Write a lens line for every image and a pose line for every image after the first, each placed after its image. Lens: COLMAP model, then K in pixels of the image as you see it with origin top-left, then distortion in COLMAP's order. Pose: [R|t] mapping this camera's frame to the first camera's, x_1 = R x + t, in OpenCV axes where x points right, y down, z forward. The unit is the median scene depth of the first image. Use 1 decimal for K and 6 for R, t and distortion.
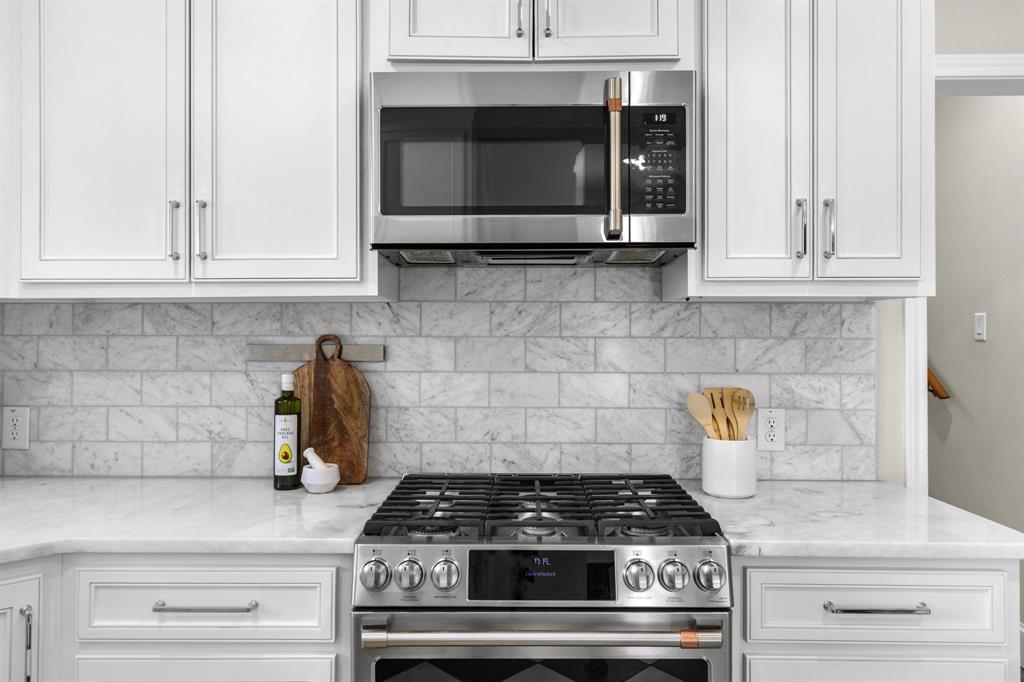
lens RADIAL K [[749.1, 0, 517.2], [0, 749.1, 335.7], [0, 0, 1]] dist [0.018893, -0.010183]
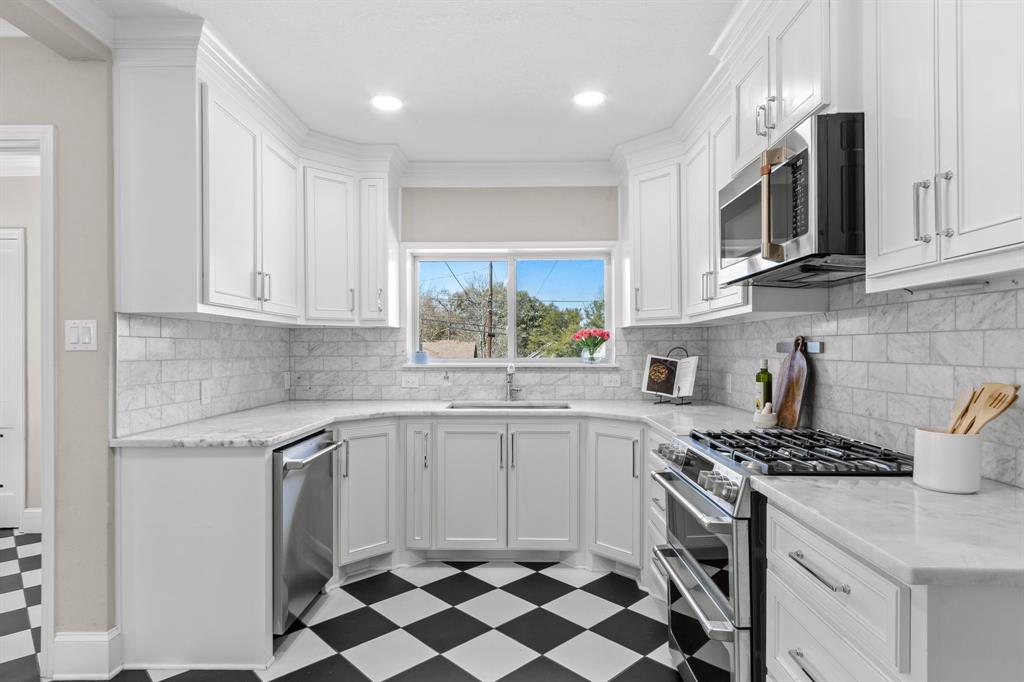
lens RADIAL K [[568.5, 0, 520.1], [0, 568.5, 346.6], [0, 0, 1]] dist [-0.004853, -0.000641]
pose [[-0.006584, -0.006449, -0.999958, 0.932131], [-0.001650, 0.999978, -0.006438, 0.029683], [0.999977, 0.001608, -0.006594, 0.413114]]
